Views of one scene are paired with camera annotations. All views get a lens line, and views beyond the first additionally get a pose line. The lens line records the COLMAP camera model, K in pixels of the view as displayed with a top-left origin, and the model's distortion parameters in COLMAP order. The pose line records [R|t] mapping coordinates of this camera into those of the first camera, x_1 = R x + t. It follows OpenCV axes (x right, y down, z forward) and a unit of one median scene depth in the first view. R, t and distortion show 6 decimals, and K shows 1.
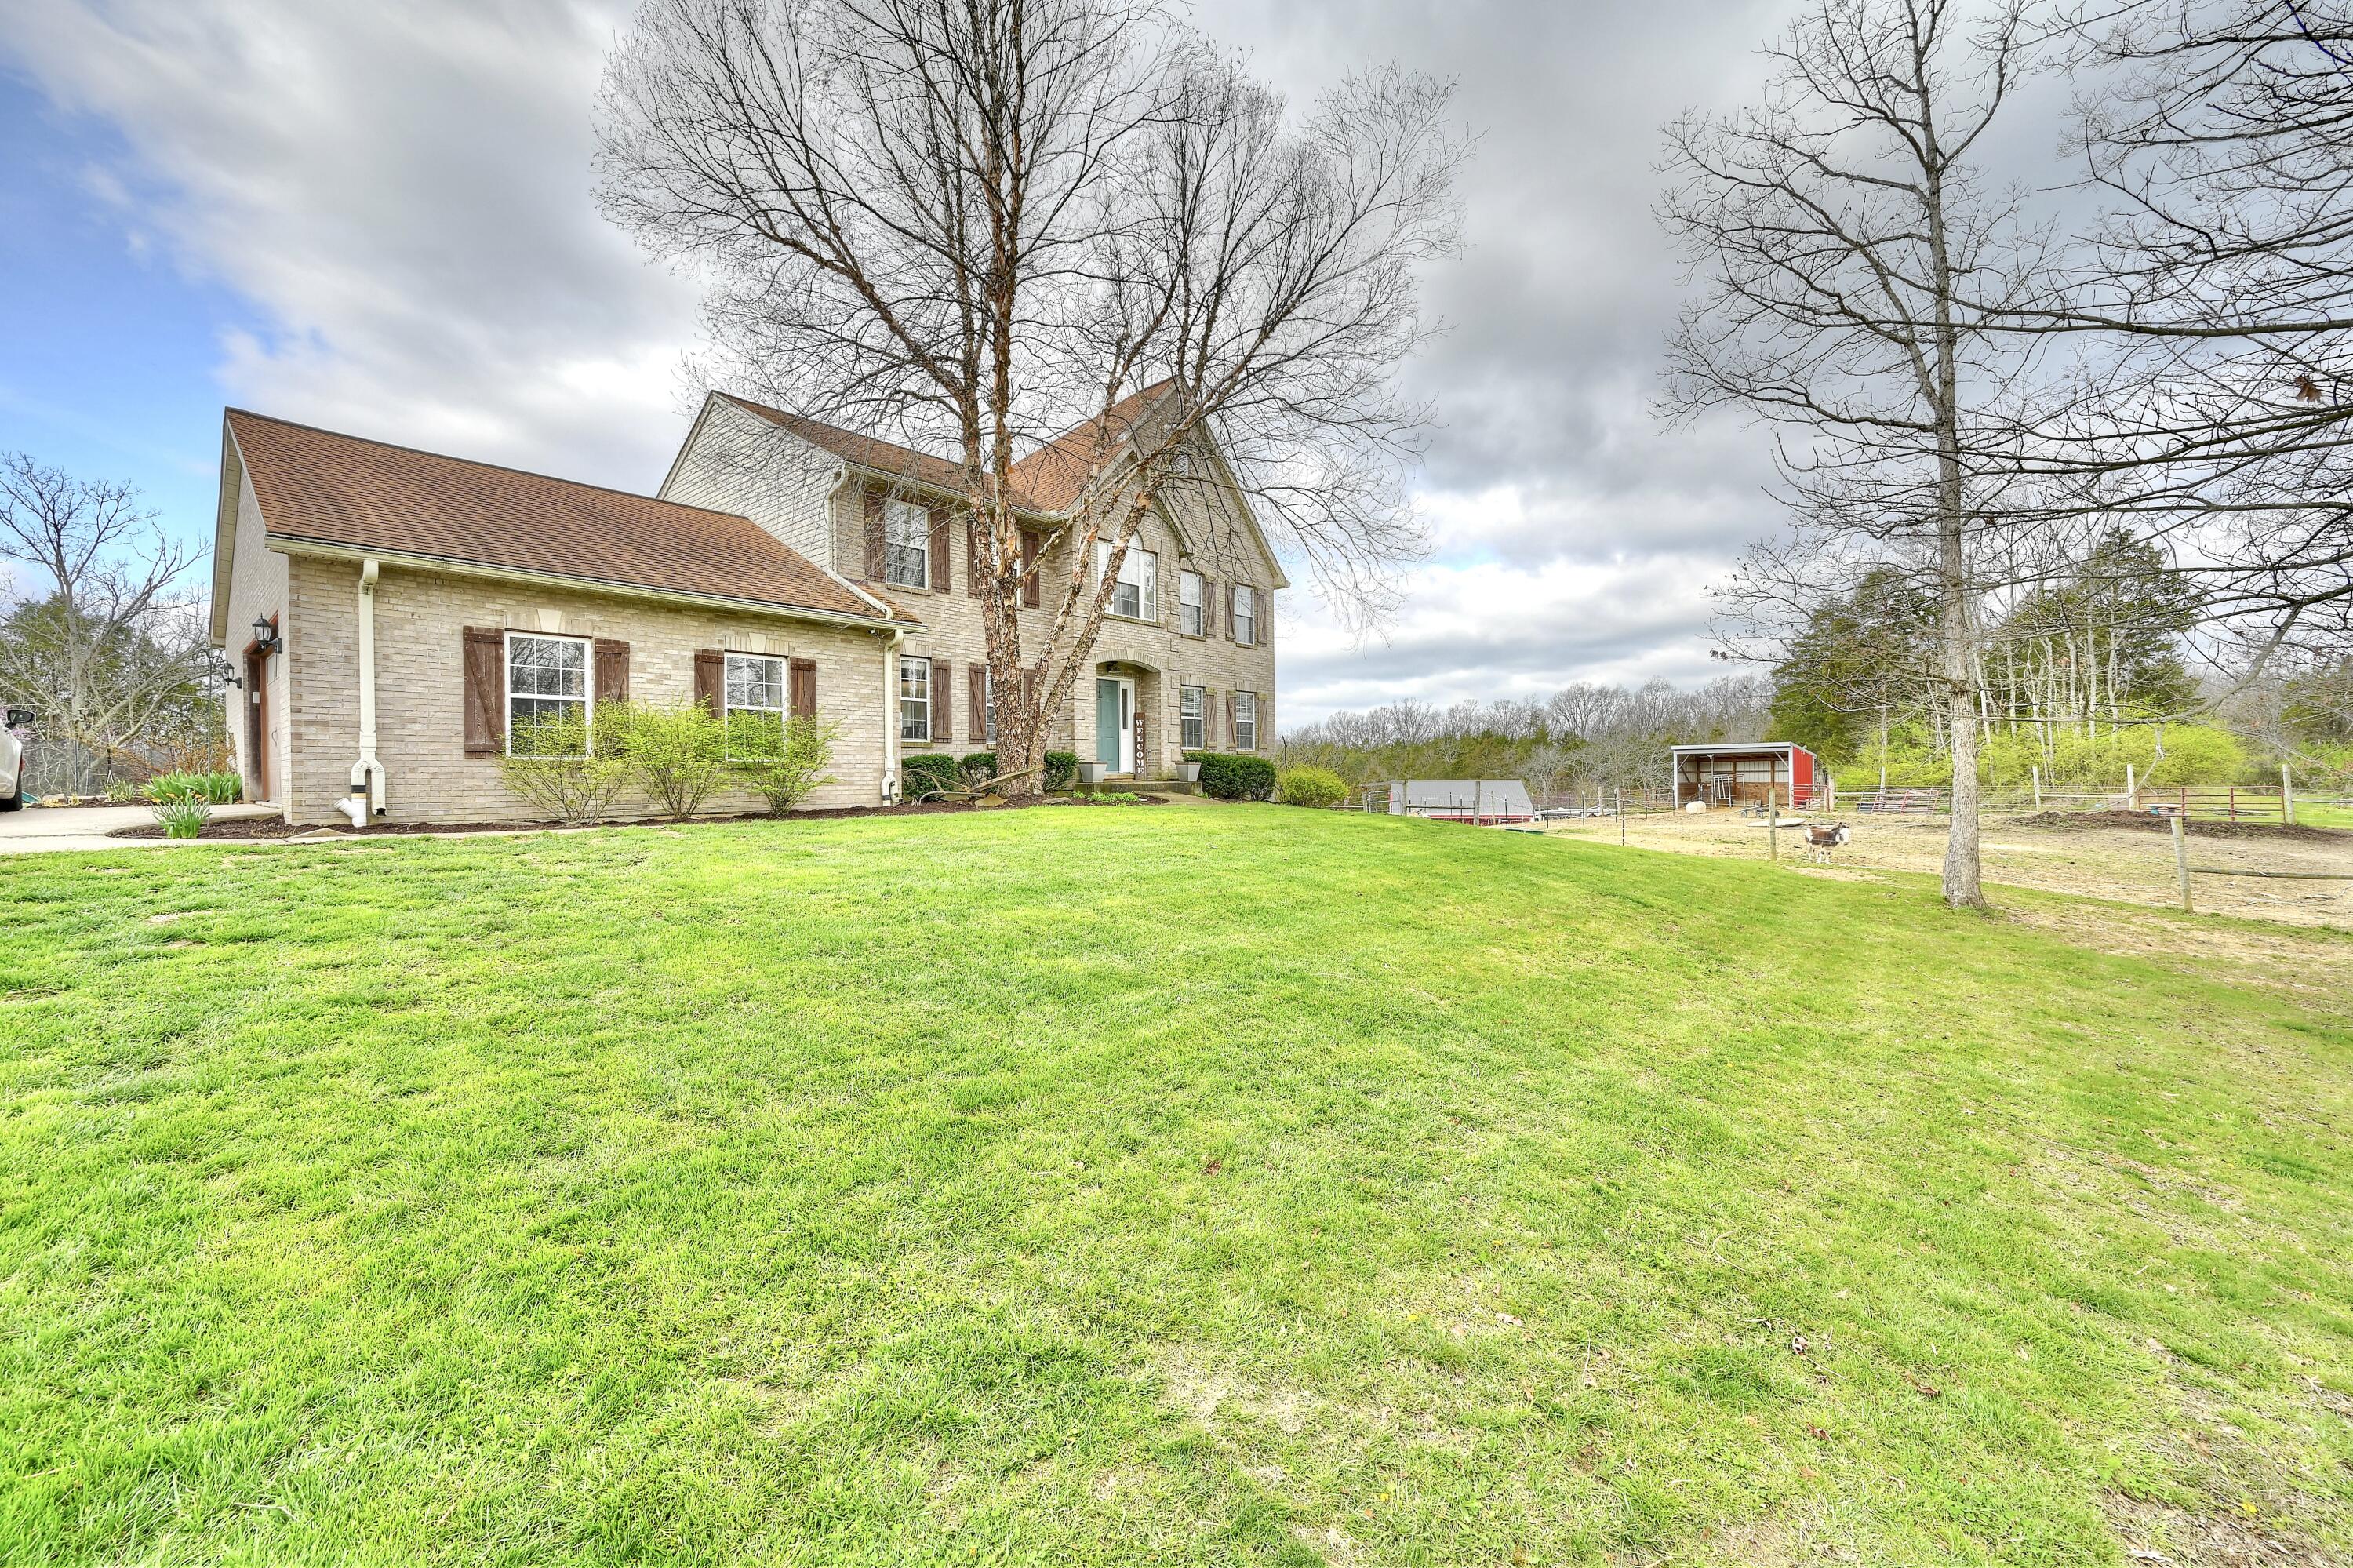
lens RADIAL K [[920.6, 0, 1178.3], [0, 920.6, 780.1], [0, 0, 1]] dist [0.000708, -0.000105]
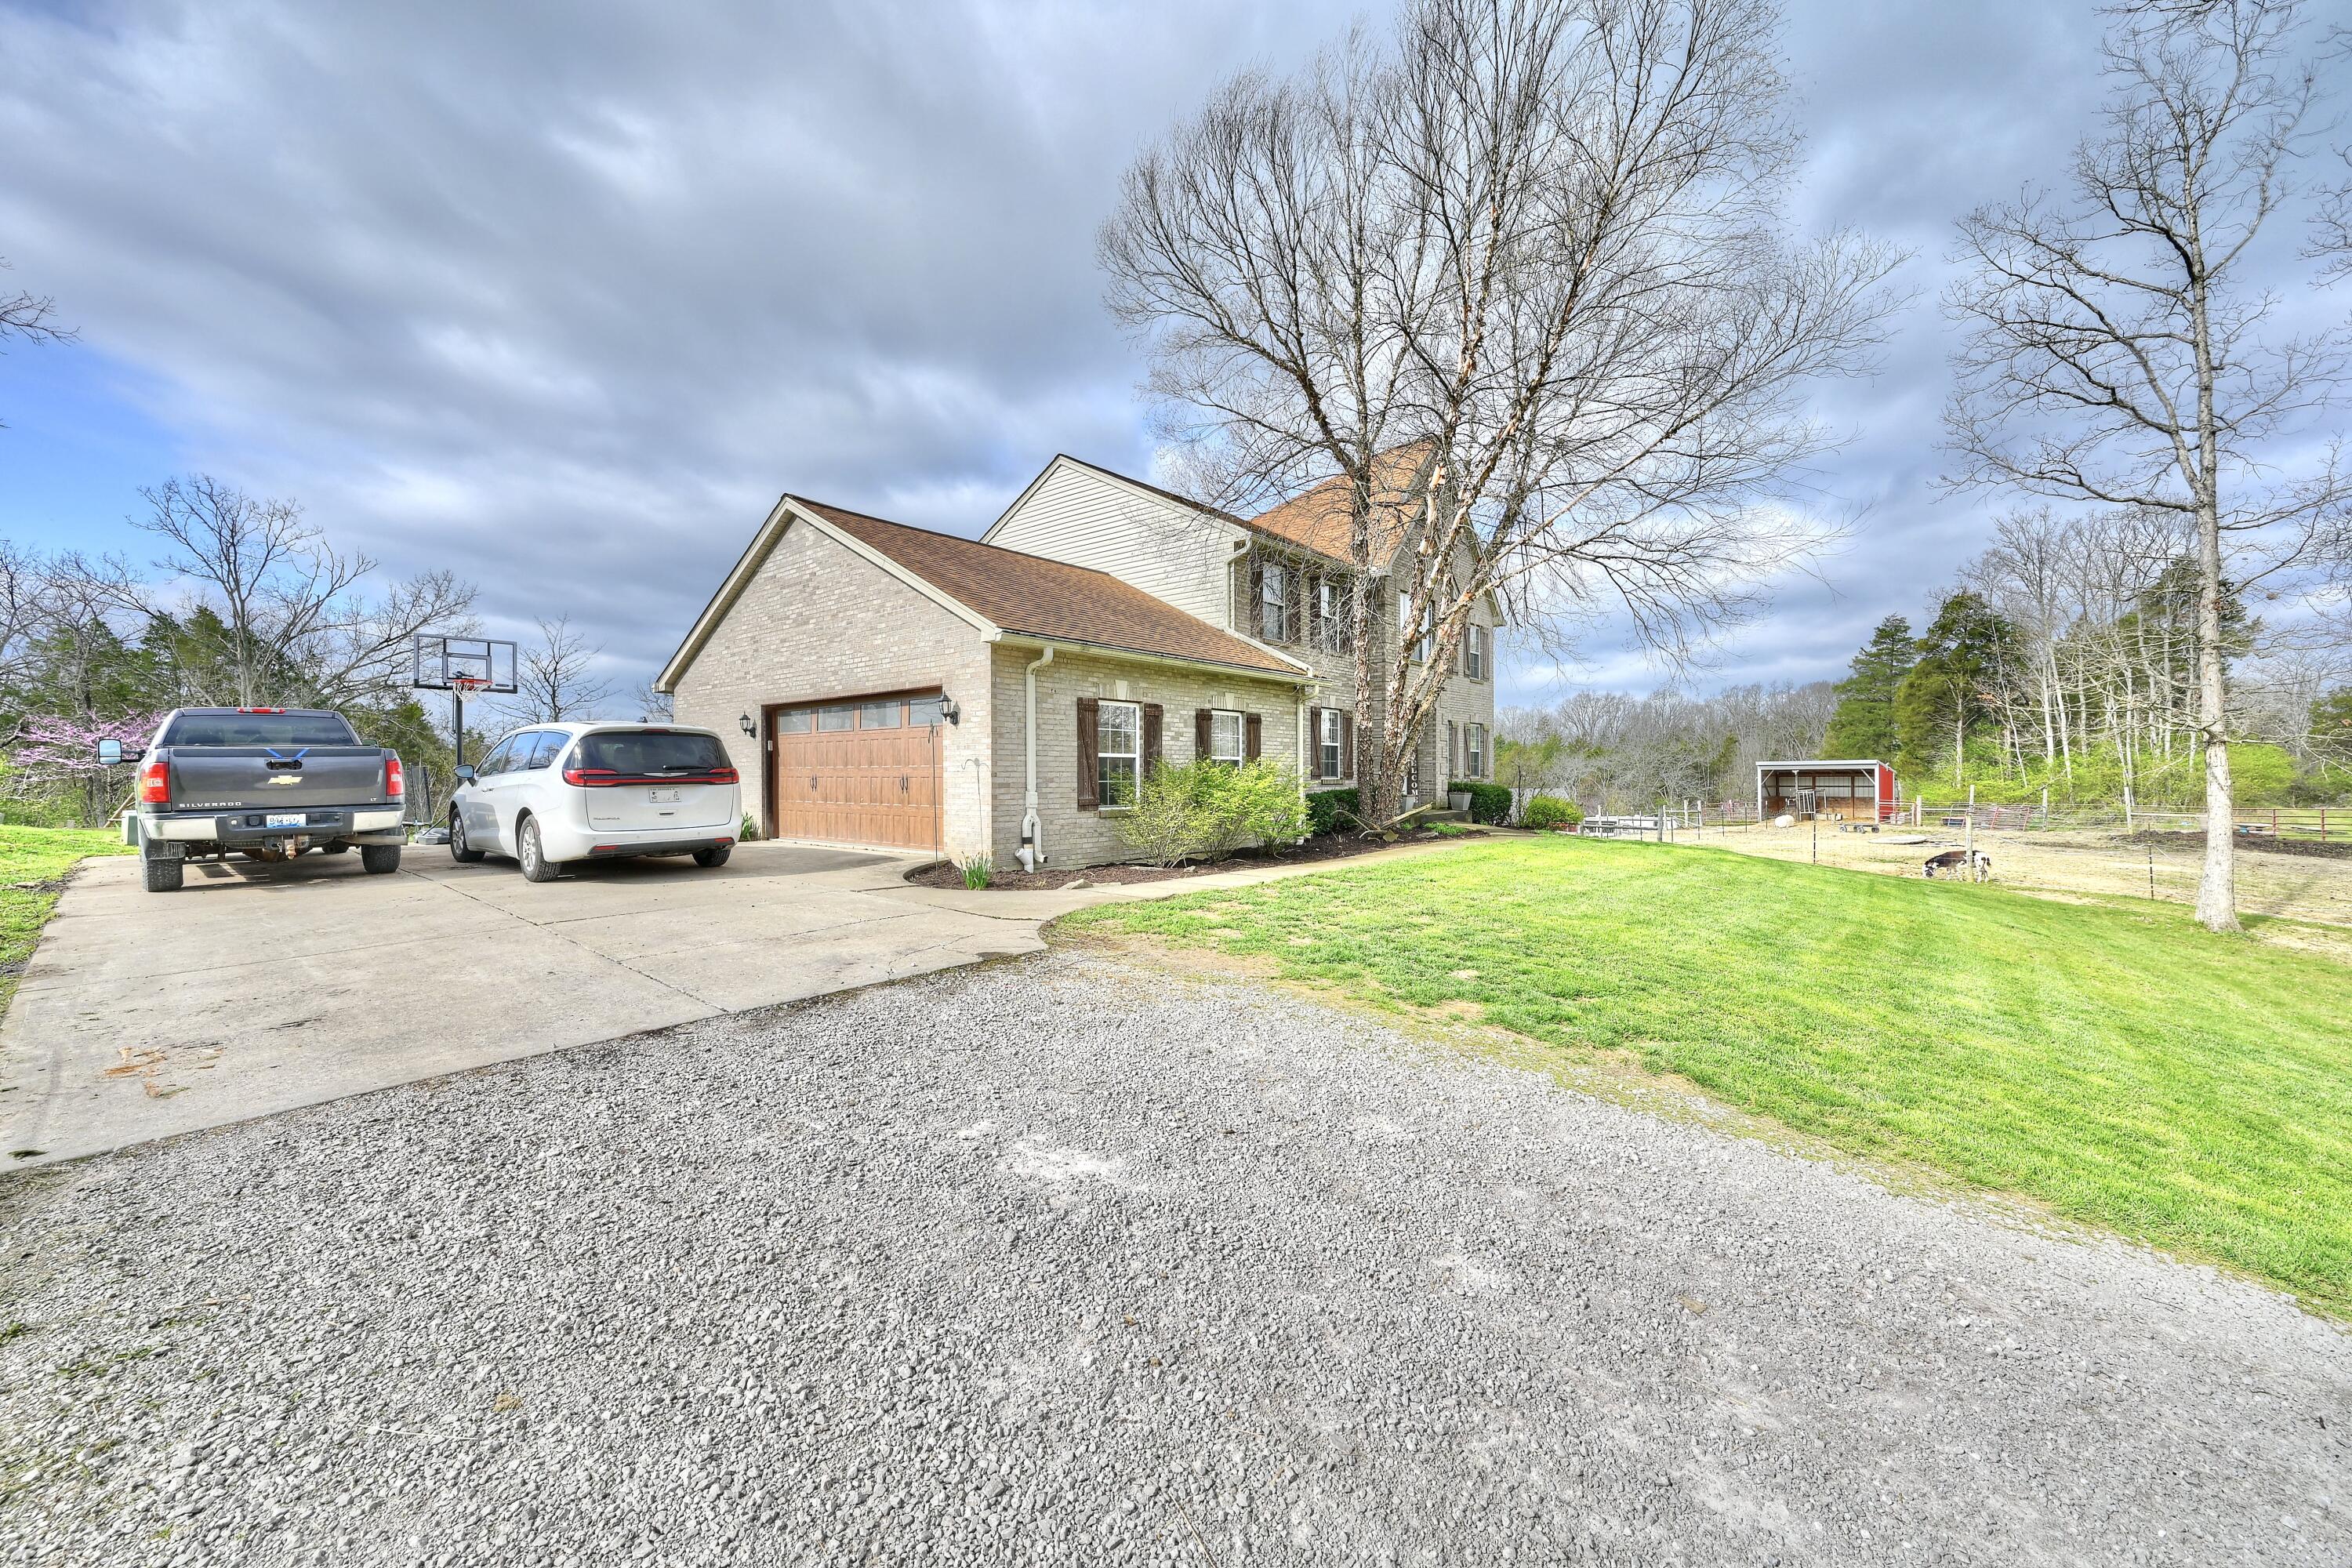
lens RADIAL K [[922.7, 0, 1188.8], [0, 922.7, 795.6], [0, 0, 1]] dist [0.000797, -0.000104]
pose [[0.999741, 0.002755, 0.022591, -0.301900], [-0.003088, 0.999887, 0.014727, -0.027865], [-0.022548, -0.014793, 0.999636, -0.078317]]
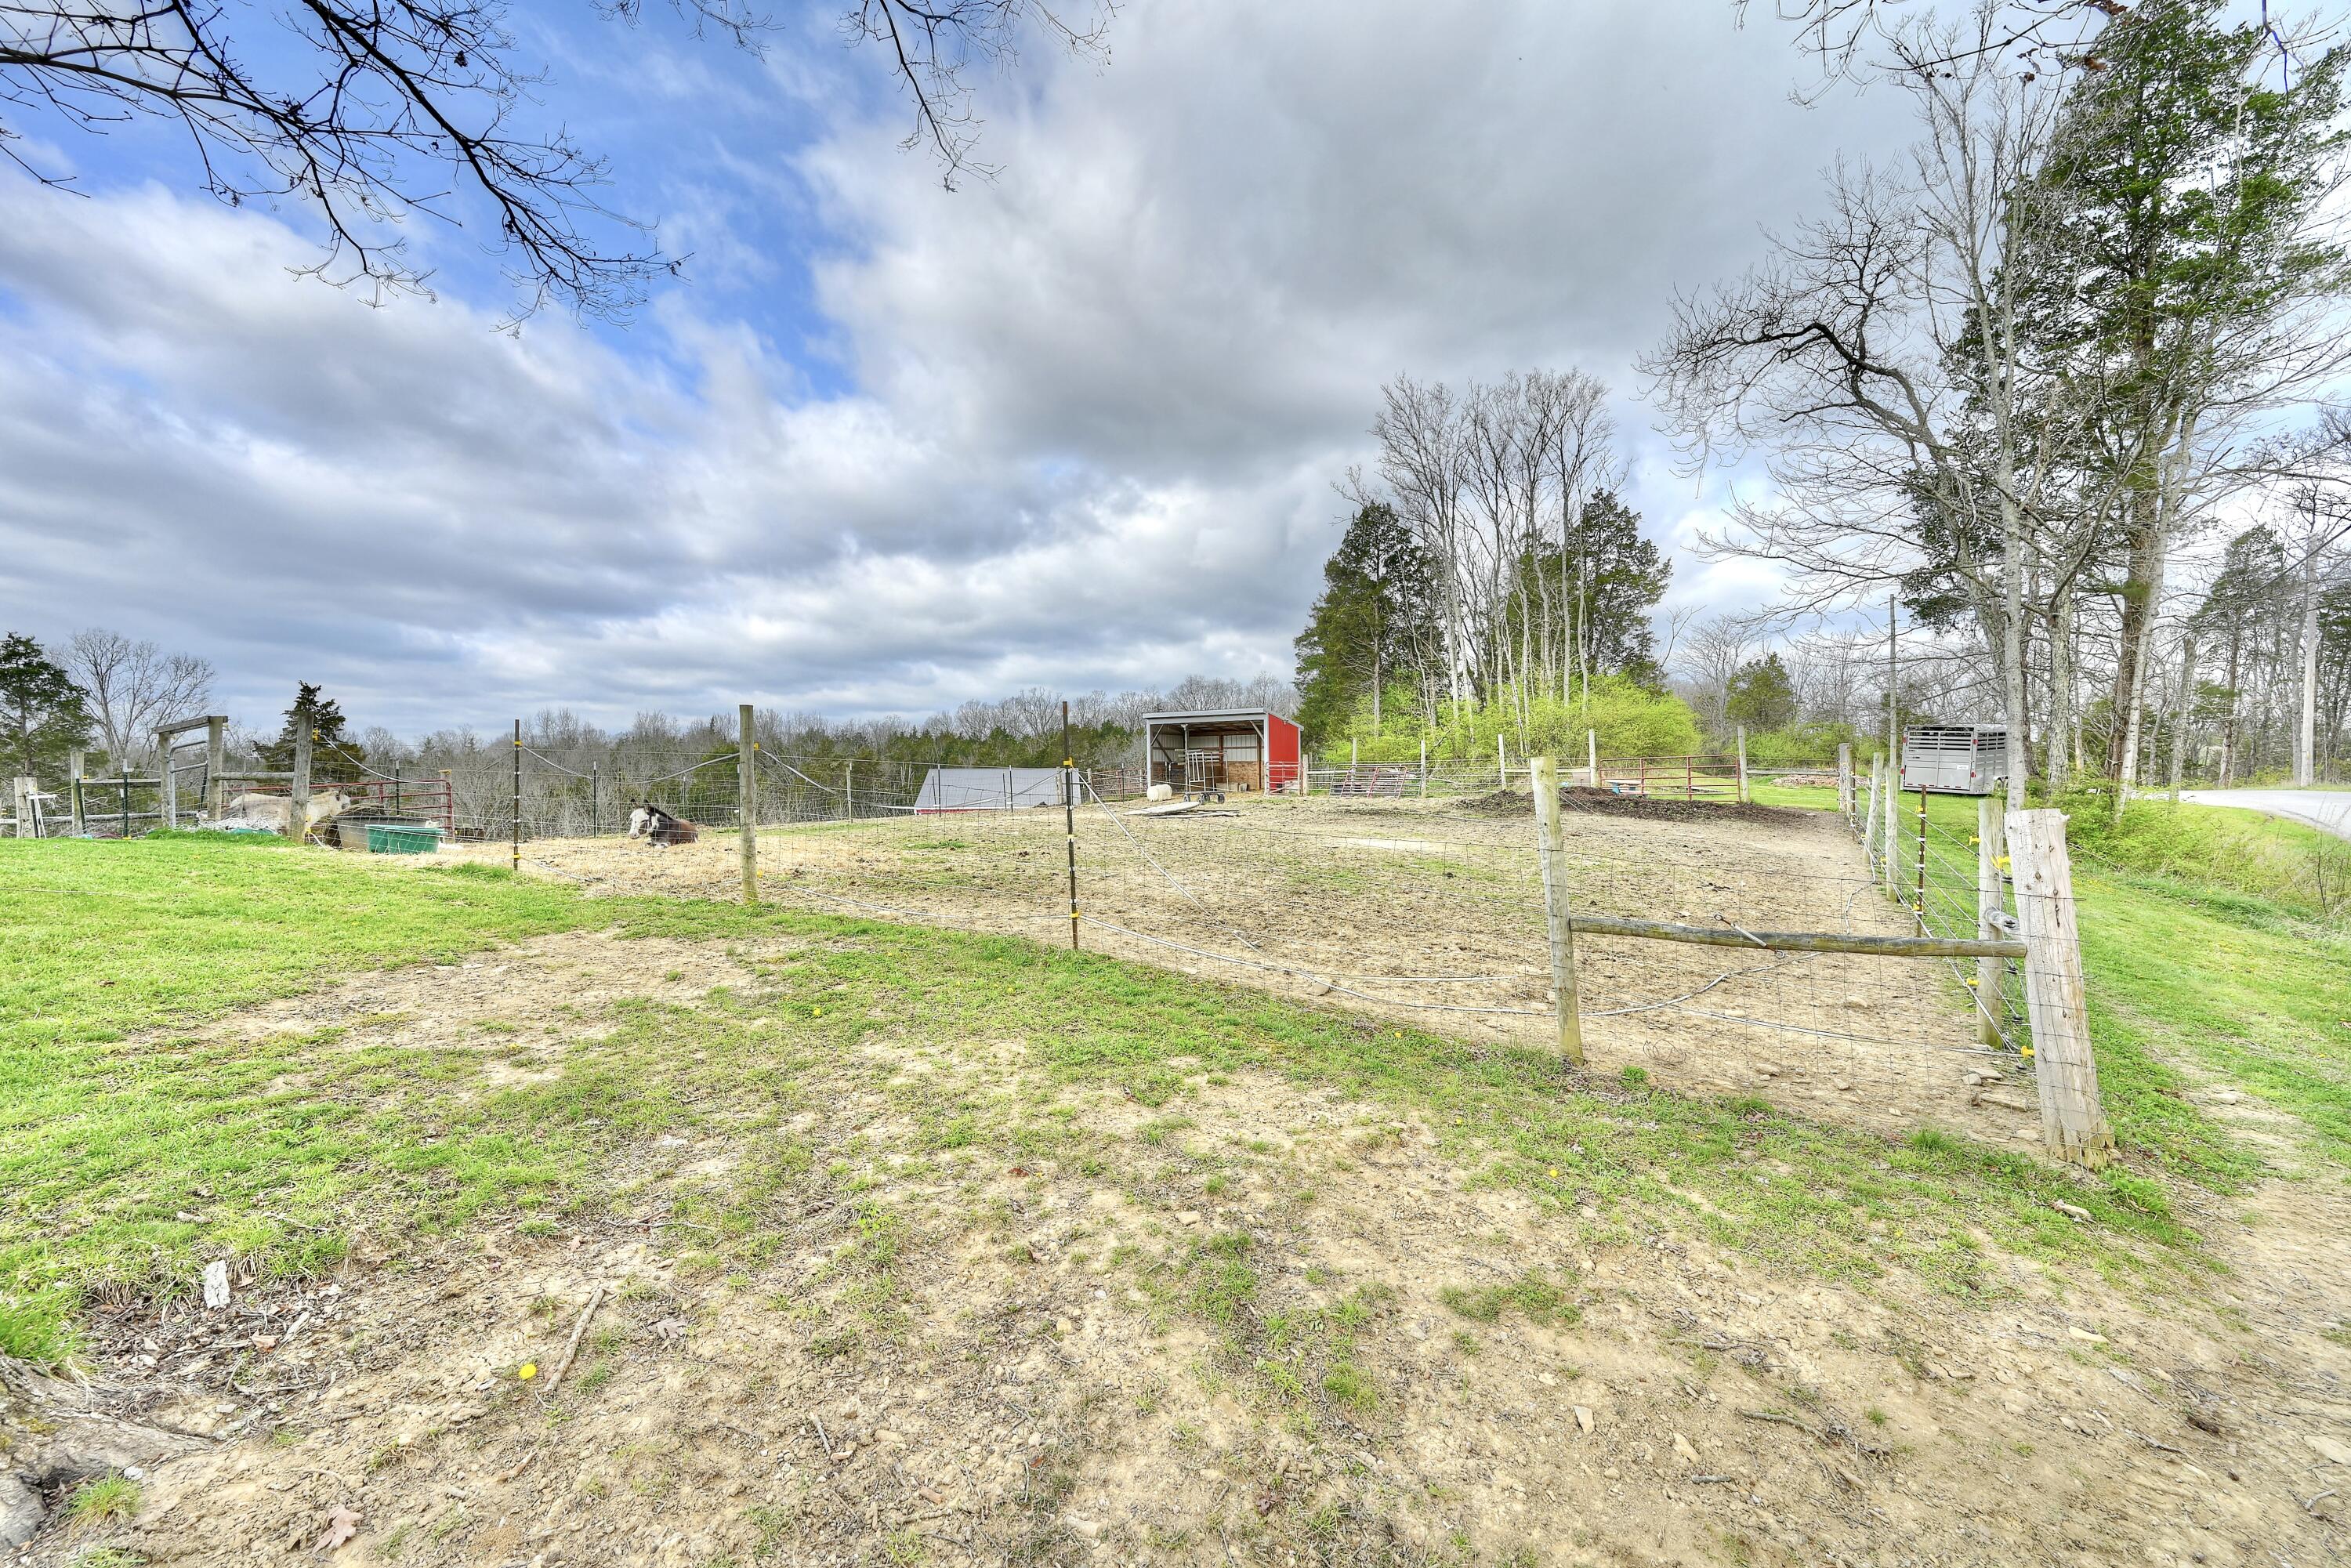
lens RADIAL K [[919.8, 0, 1177.3], [0, 919.8, 780.1], [0, 0, 1]] dist [0.000708, -0.000105]
pose [[0.942583, -0.002040, 0.333964, 0.696153], [0.001690, 0.999998, 0.001339, 0.038183], [-0.333966, -0.000697, 0.942585, 0.602383]]
